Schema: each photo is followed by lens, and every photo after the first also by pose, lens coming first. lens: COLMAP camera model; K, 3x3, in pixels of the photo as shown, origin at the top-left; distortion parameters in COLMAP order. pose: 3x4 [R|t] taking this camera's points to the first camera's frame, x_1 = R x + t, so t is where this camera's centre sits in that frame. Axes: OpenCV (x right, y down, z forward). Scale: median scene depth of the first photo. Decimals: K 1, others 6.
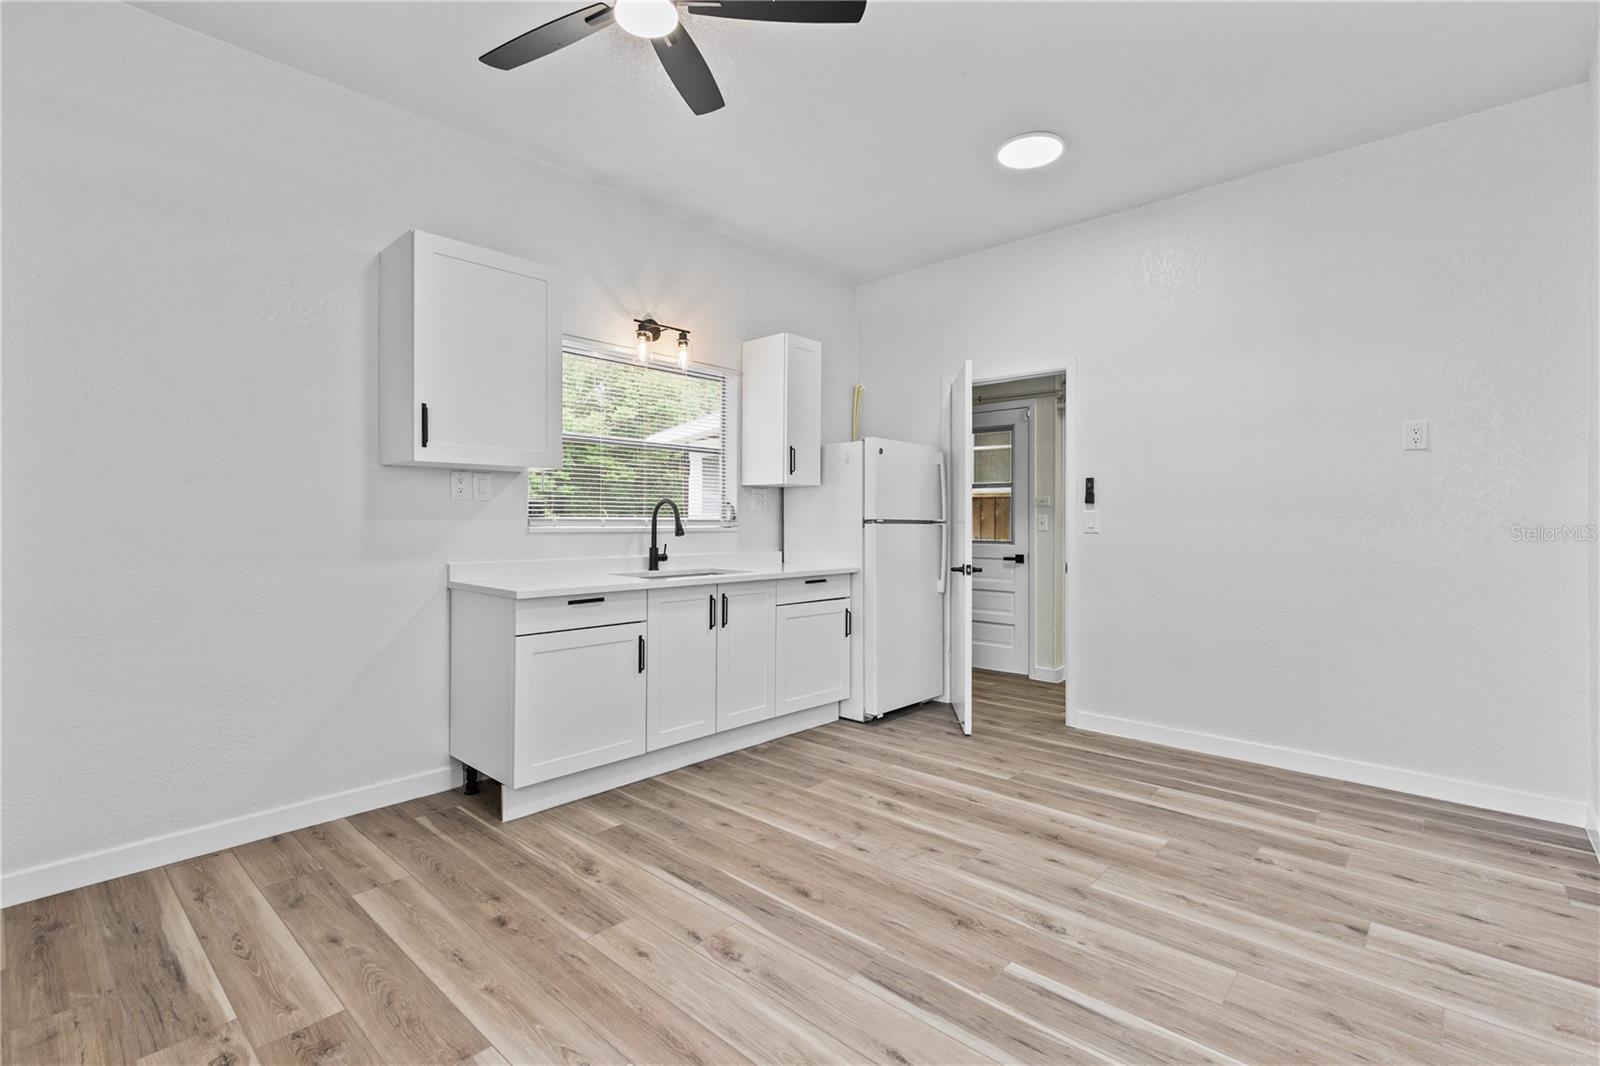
lens RADIAL K [[725.1, 0, 803.3], [0, 725.1, 495.0], [0, 0, 1]] dist [0.005068, 0.000372]
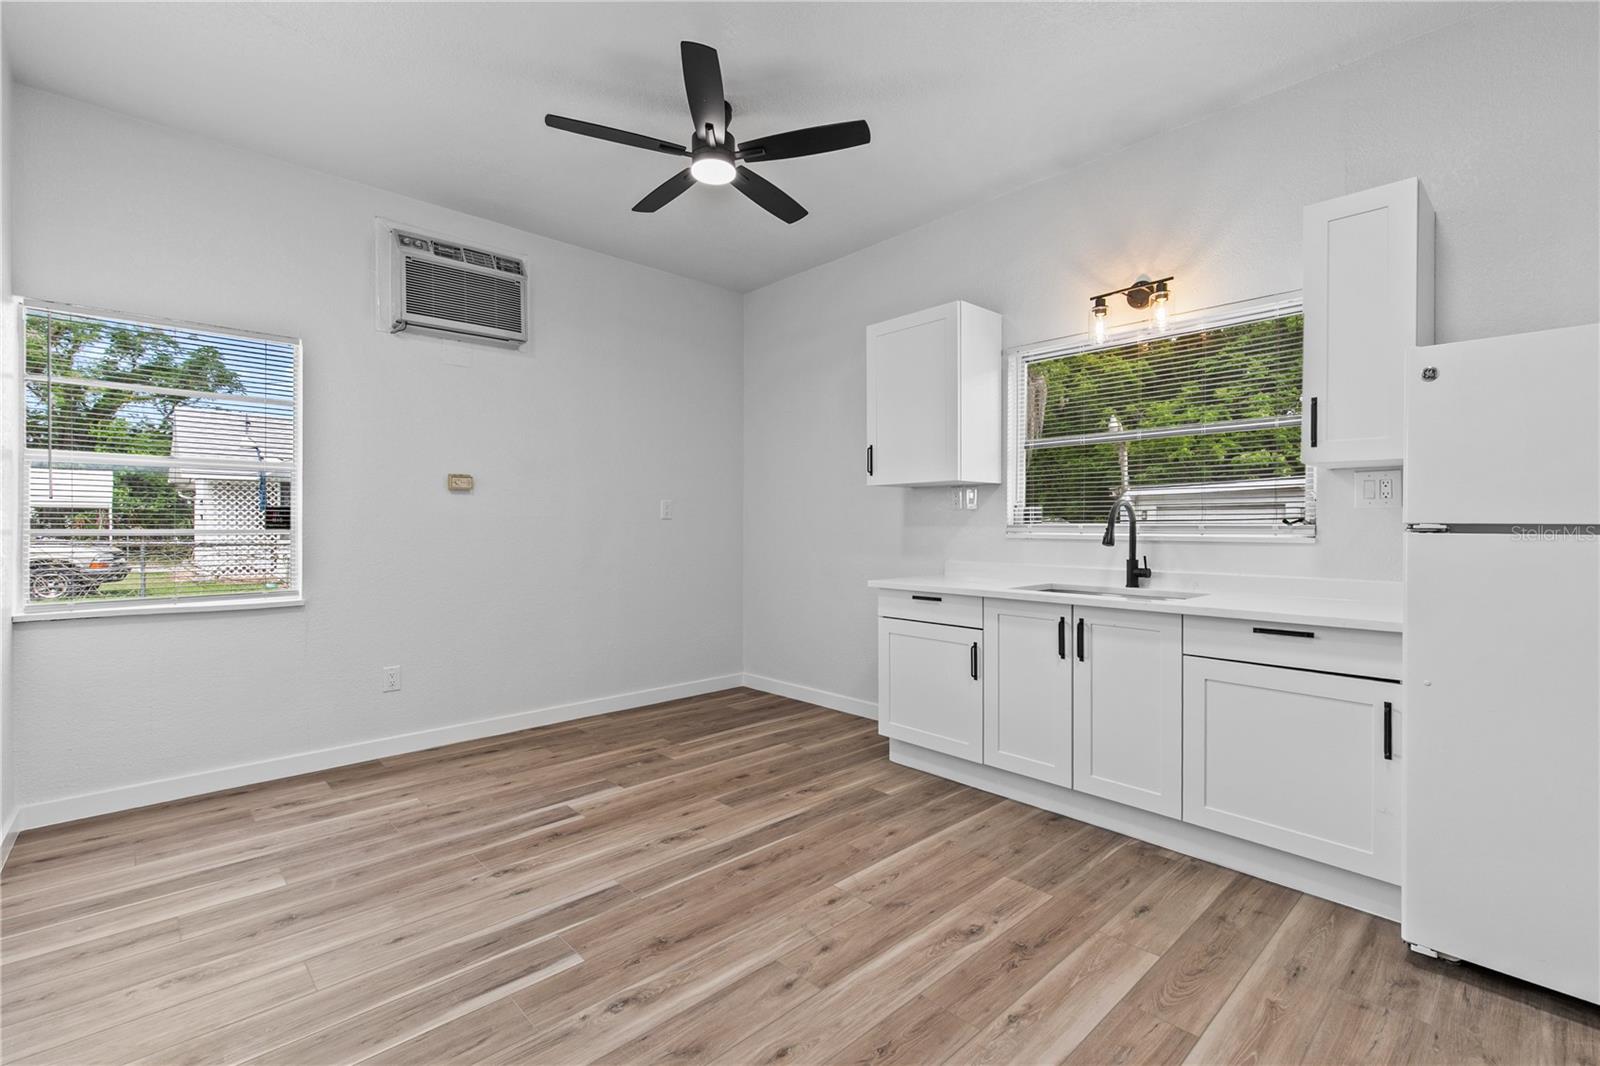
lens RADIAL K [[712.3, 0, 804.6], [0, 712.3, 535.8], [0, 0, 1]] dist [0.000863, 0.000035]
pose [[-0.067497, 0.009688, -0.997672, 0.859533], [0.029831, 0.999525, 0.007688, 0.039596], [0.997273, -0.029242, -0.067754, 0.959260]]
